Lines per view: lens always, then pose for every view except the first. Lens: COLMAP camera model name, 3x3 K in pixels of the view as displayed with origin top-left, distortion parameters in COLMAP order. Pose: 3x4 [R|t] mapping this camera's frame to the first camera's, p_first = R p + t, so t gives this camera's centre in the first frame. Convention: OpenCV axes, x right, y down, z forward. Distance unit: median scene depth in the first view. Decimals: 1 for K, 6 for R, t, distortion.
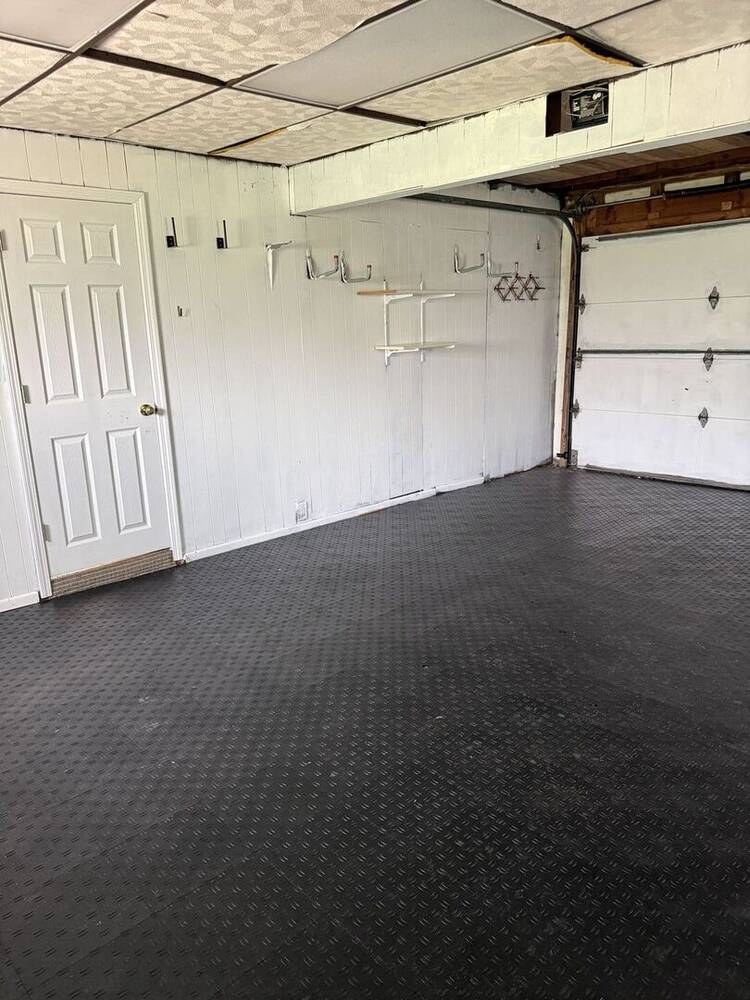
lens RADIAL K [[714.0, 0, 375.0], [0, 714.0, 500.0], [0, 0, 1]] dist [0.055830, -0.087014]
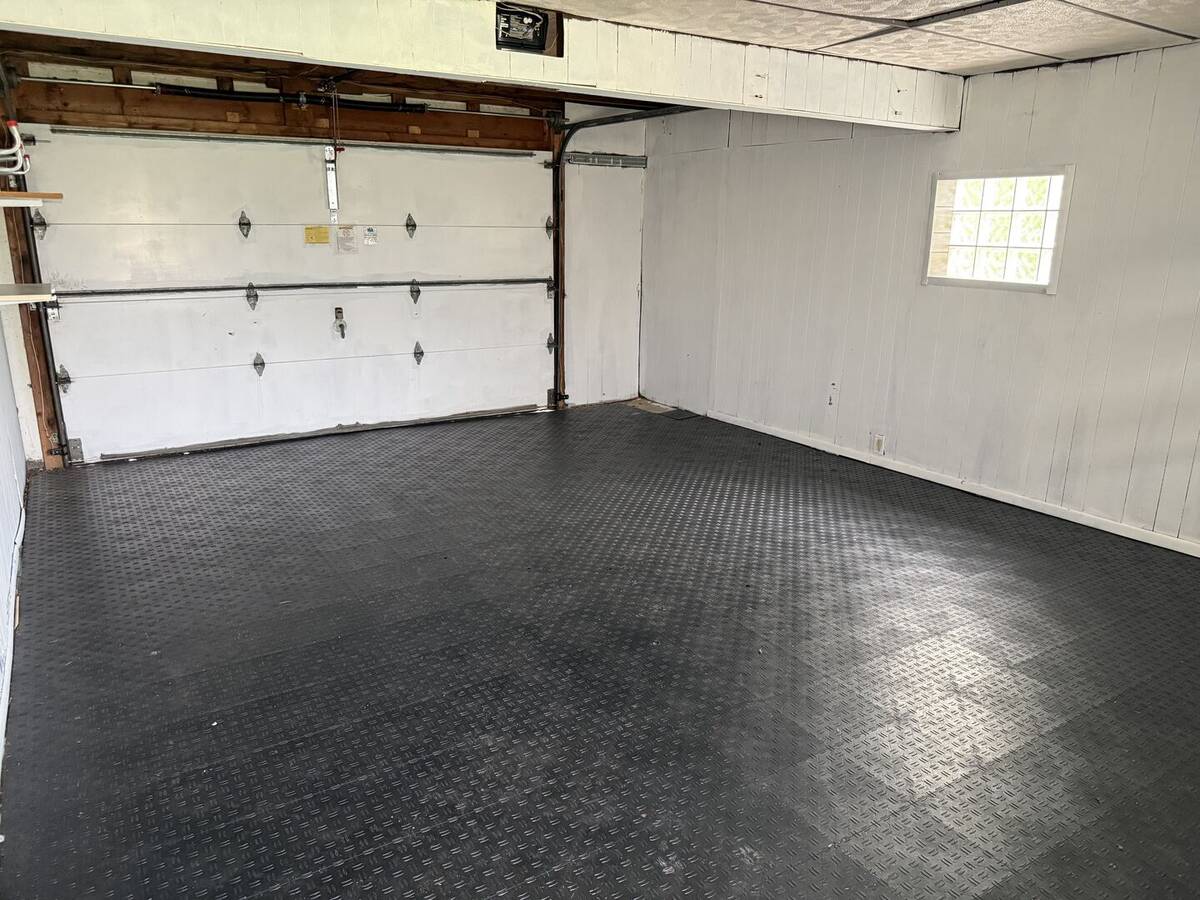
lens RADIAL K [[856.7, 0, 600.0], [0, 856.7, 450.0], [0, 0, 1]] dist [0.055830, -0.087014]
pose [[0.175861, -0.214069, 0.960858, -0.484482], [0.224222, 0.959124, 0.172644, -0.104736], [-0.958539, 0.185084, 0.216672, 0.415878]]
